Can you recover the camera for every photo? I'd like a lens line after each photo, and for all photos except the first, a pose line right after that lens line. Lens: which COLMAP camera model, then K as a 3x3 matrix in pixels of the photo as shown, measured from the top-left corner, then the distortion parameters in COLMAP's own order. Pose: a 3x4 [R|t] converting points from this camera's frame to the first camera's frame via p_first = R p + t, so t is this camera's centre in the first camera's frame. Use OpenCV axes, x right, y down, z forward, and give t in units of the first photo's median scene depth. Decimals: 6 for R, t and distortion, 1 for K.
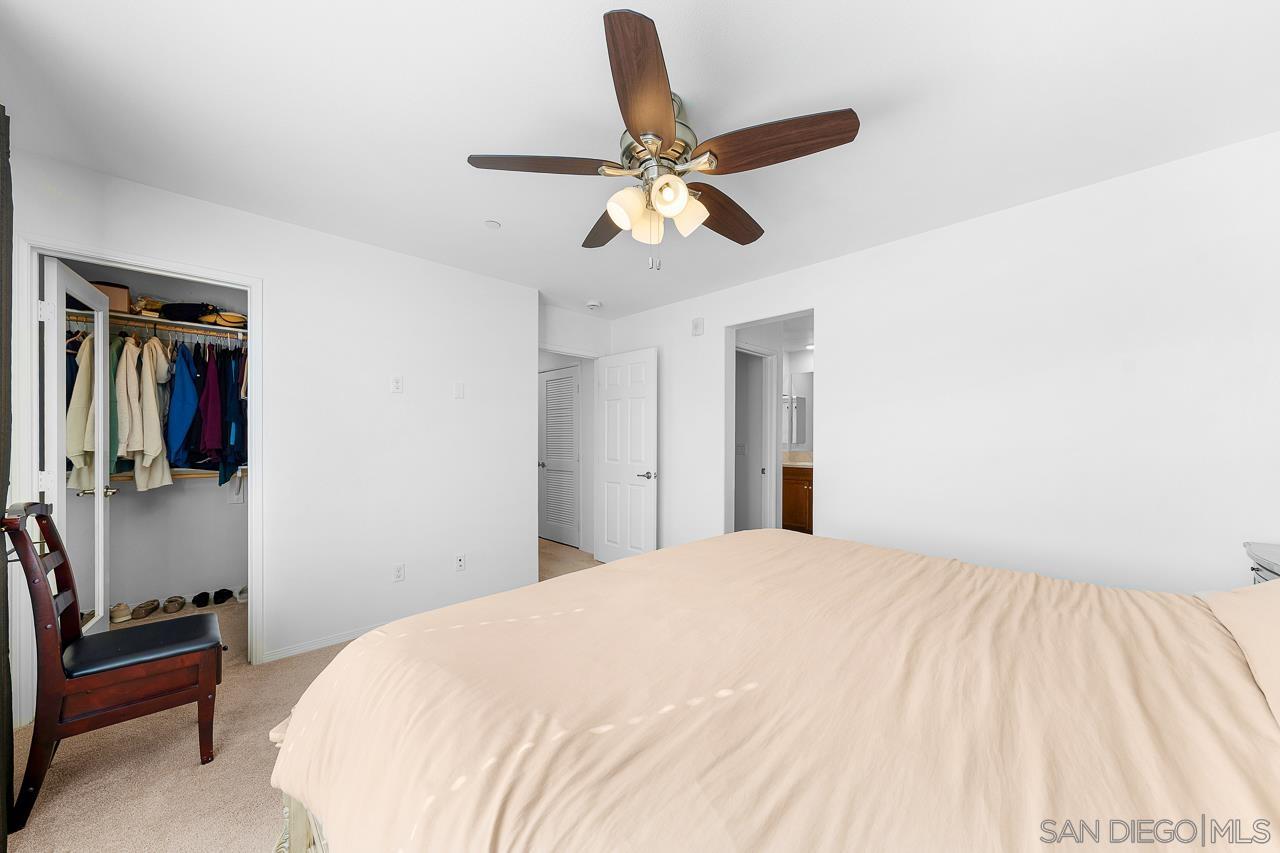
lens RADIAL K [[458.0, 0, 637.6], [0, 458.0, 442.0], [0, 0, 1]] dist [-0.000123, -0.000001]
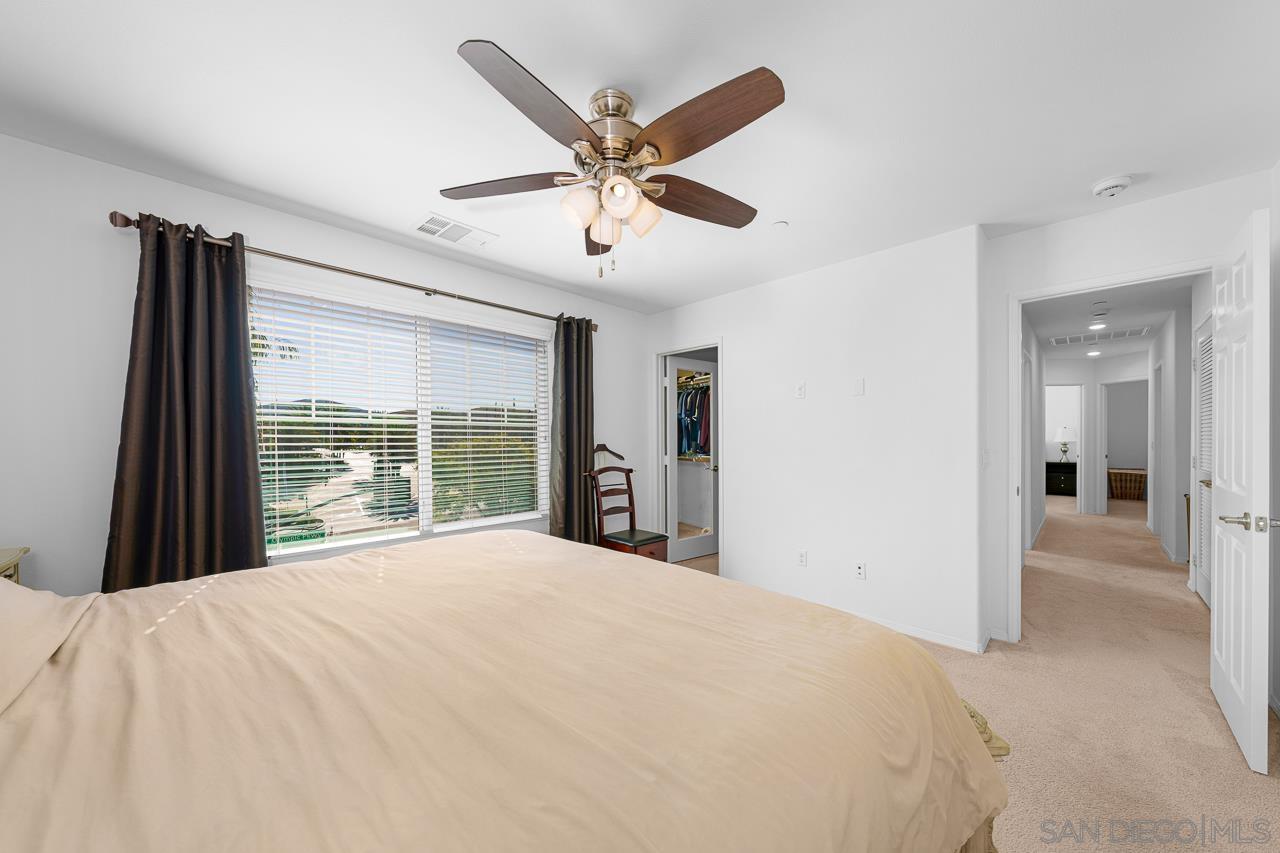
lens RADIAL K [[453.5, 0, 639.7], [0, 453.5, 446.1], [0, 0, 1]] dist [-0.000646, -0.000060]
pose [[-0.006787, 0.008895, -0.999937, 1.643293], [0.003755, 0.999954, 0.008869, -0.000334], [0.999970, -0.003694, -0.006820, 1.681675]]
